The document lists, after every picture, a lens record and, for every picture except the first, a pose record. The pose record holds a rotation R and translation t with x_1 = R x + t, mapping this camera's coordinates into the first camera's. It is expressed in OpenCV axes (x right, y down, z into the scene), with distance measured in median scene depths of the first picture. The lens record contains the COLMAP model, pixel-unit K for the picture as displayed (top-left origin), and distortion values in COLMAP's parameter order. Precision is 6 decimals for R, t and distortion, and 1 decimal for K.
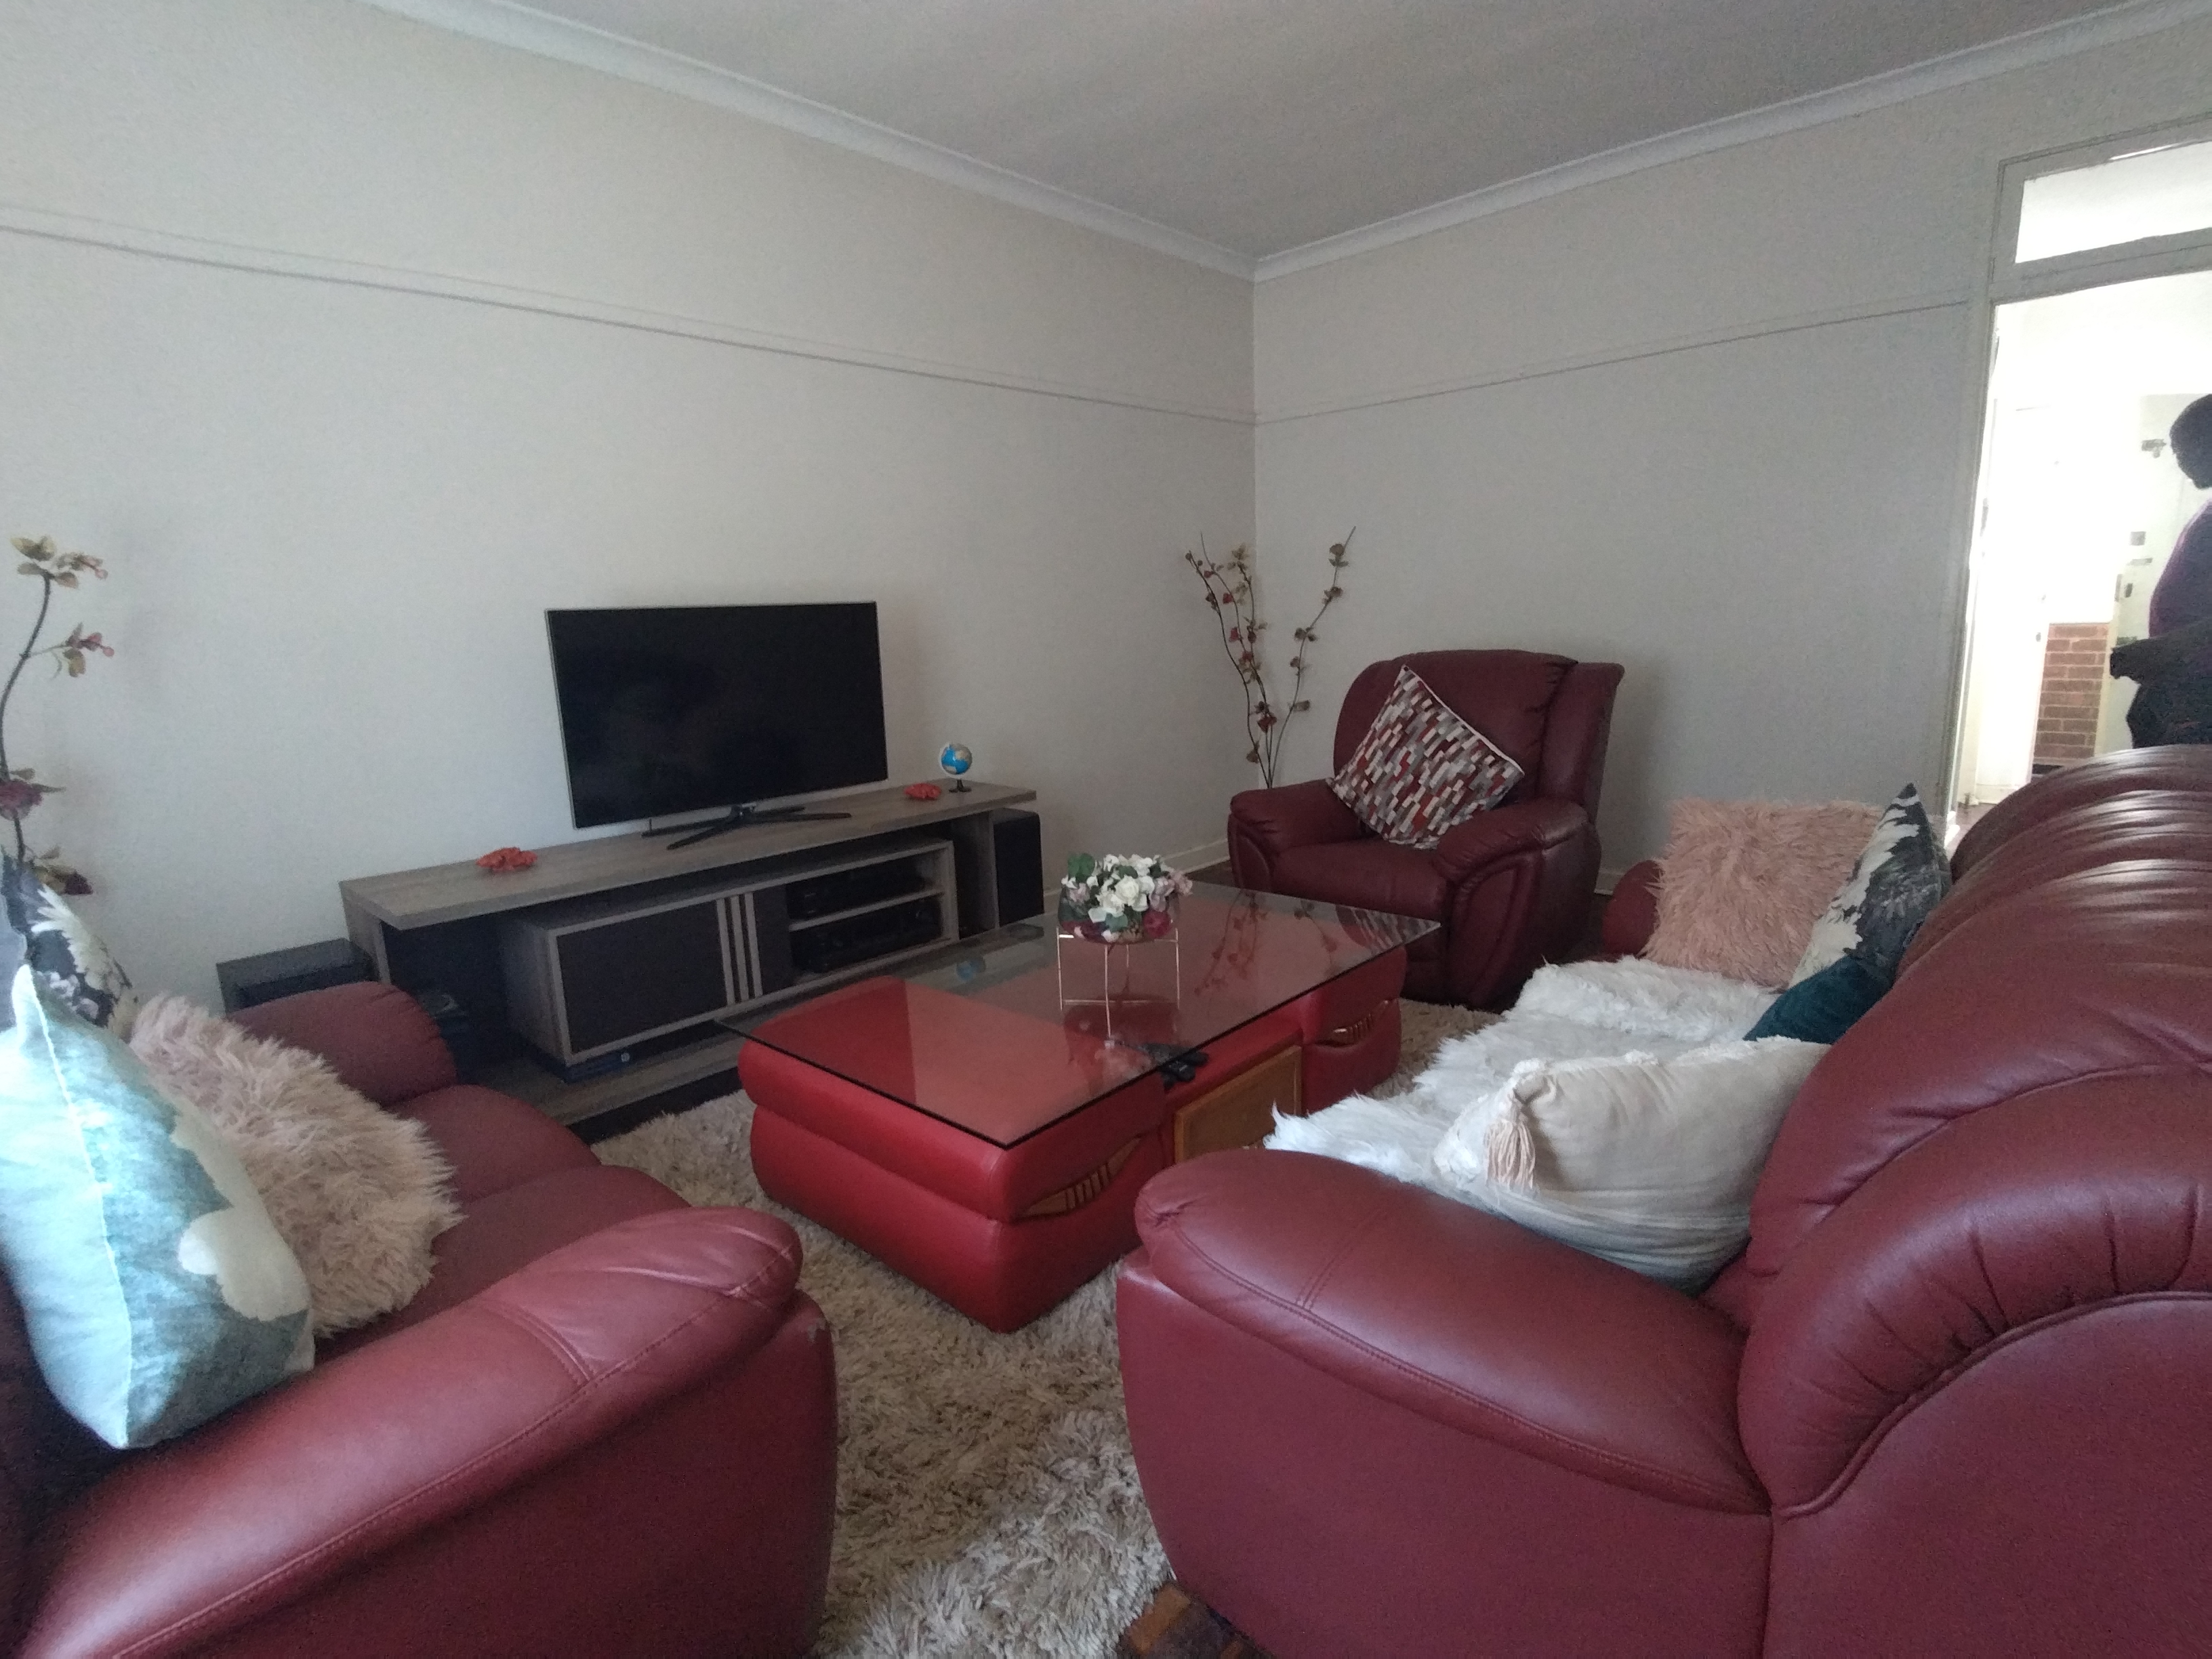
lens RADIAL K [[1098.5, 0, 1107.5], [0, 1098.5, 838.5], [0, 0, 1]] dist [0.046748, -0.008474]
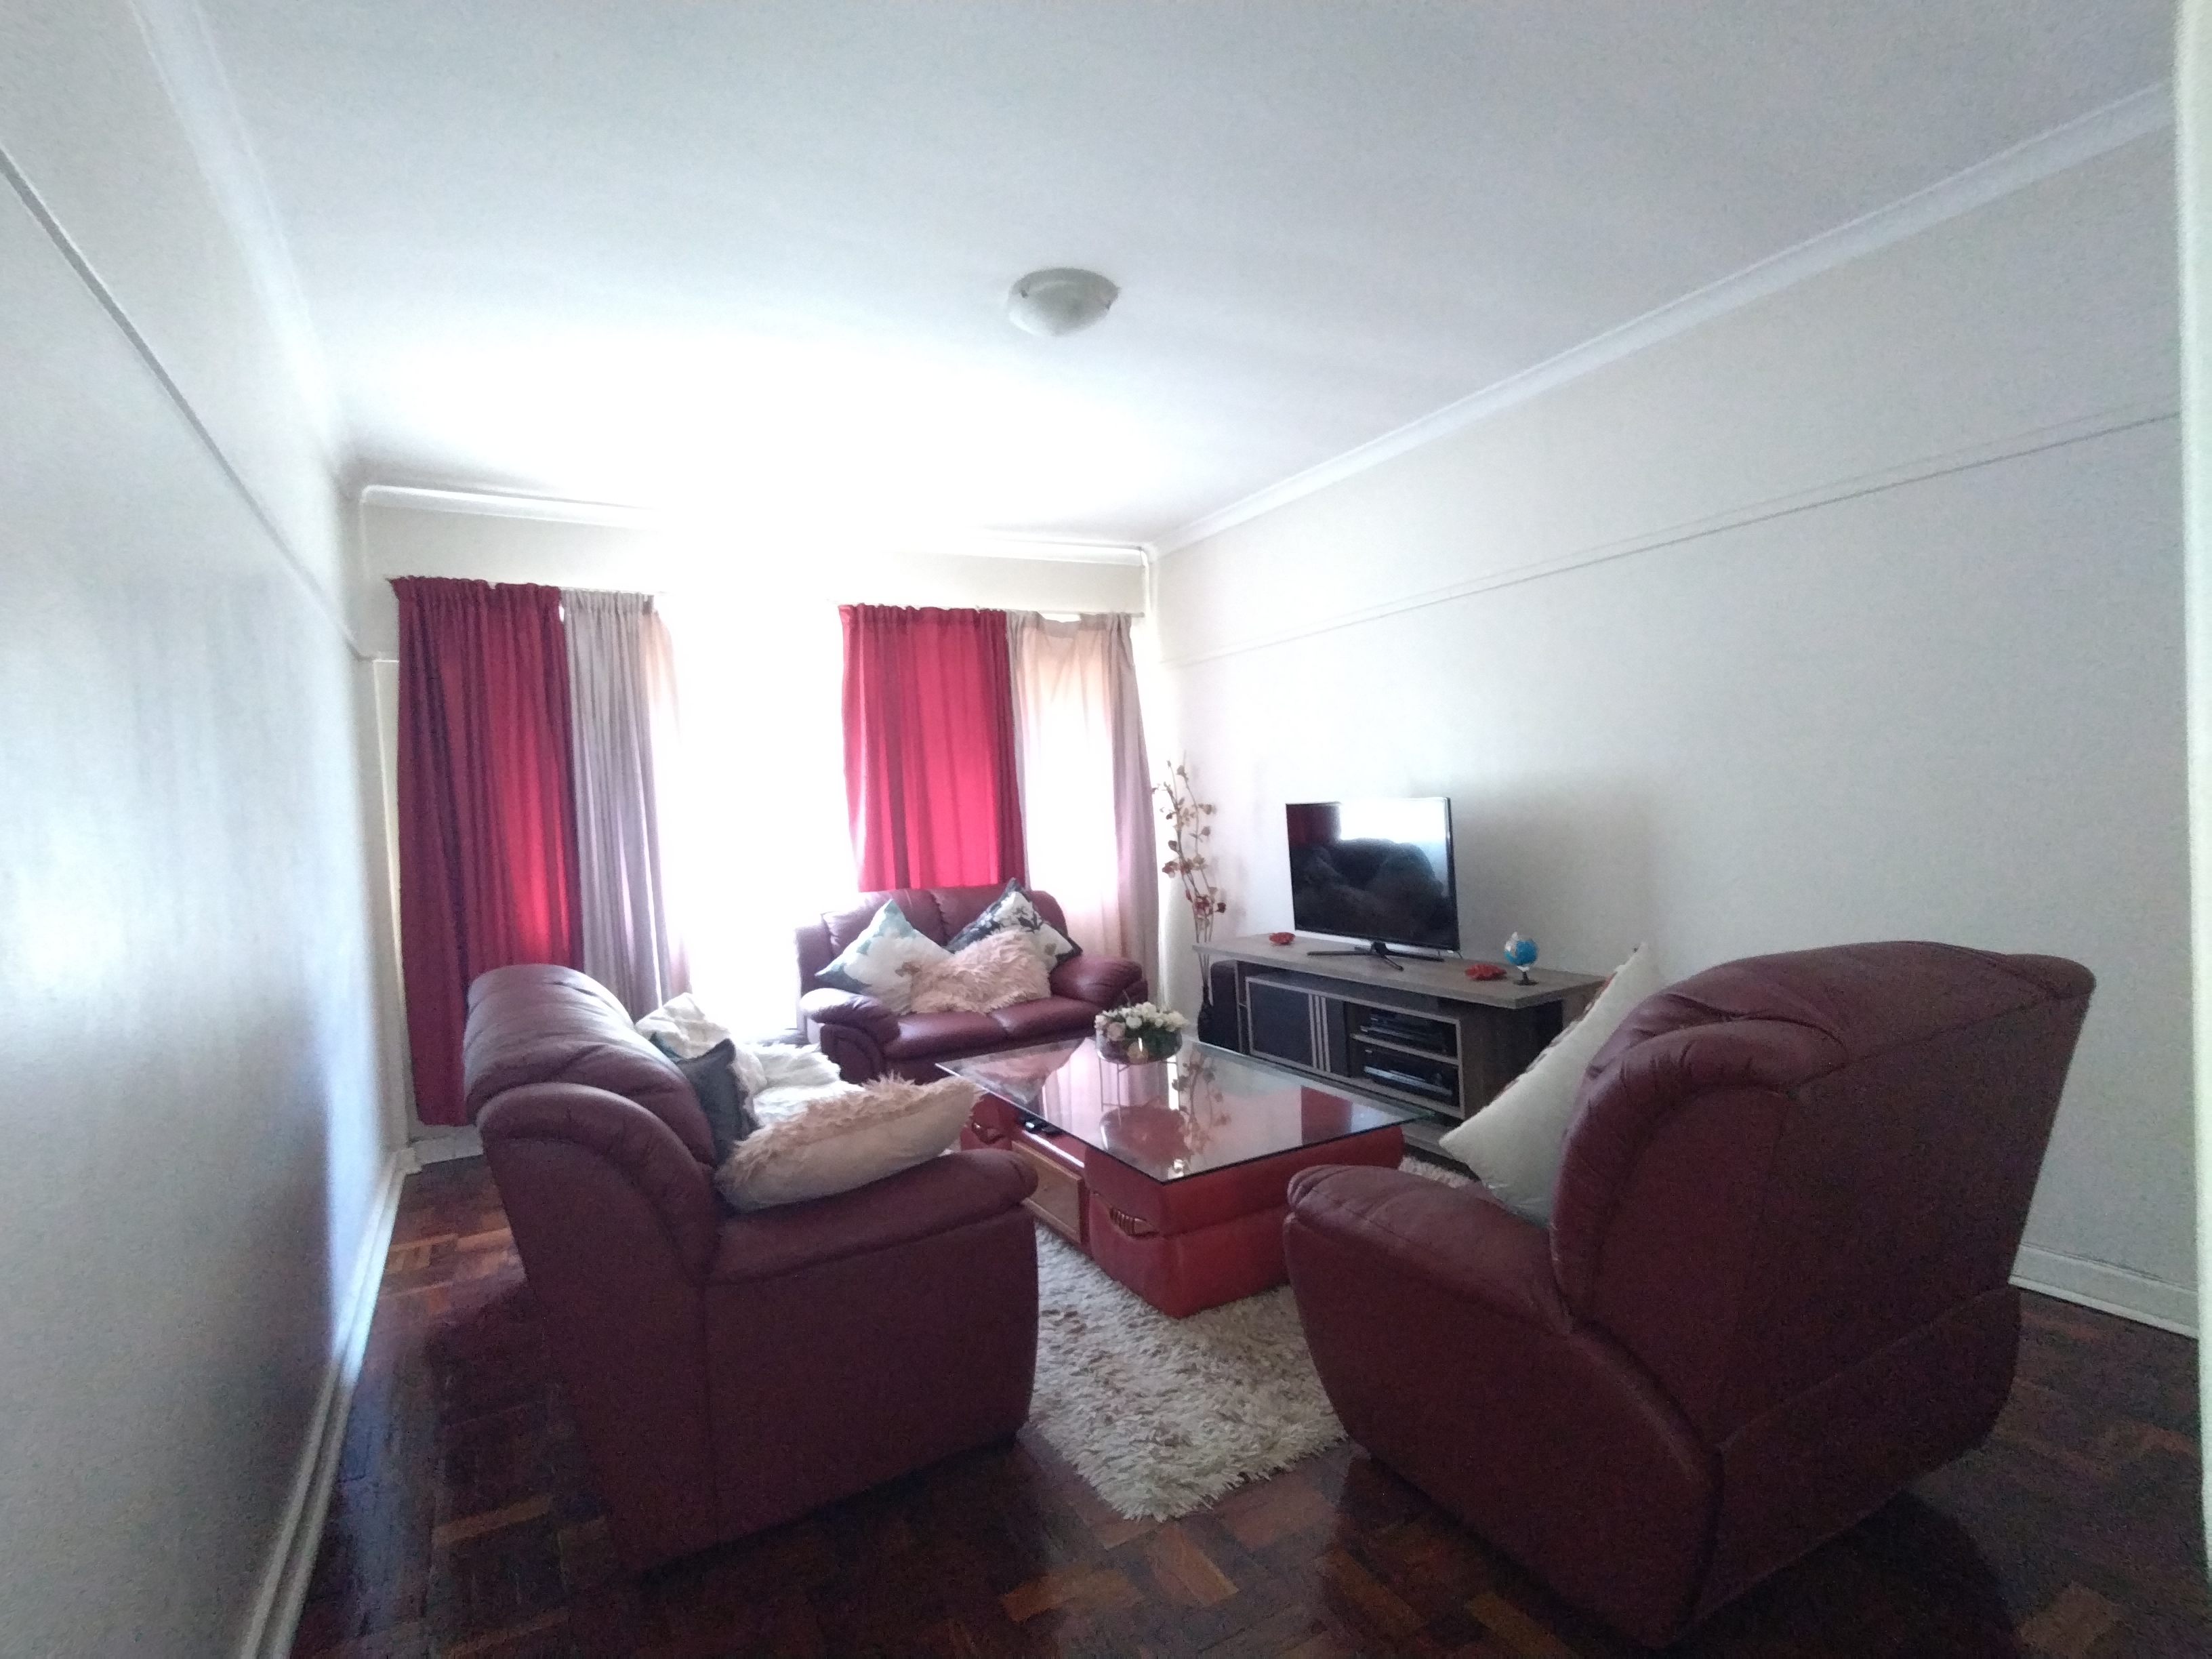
lens RADIAL K [[1098.5, 0, 1107.5], [0, 1098.5, 838.5], [0, 0, 1]] dist [0.046748, -0.008474]
pose [[-0.322278, 0.083833, -0.942926, 1.243037], [-0.129907, 0.982731, 0.131772, -0.345605], [0.937689, 0.164960, -0.305822, 1.277543]]
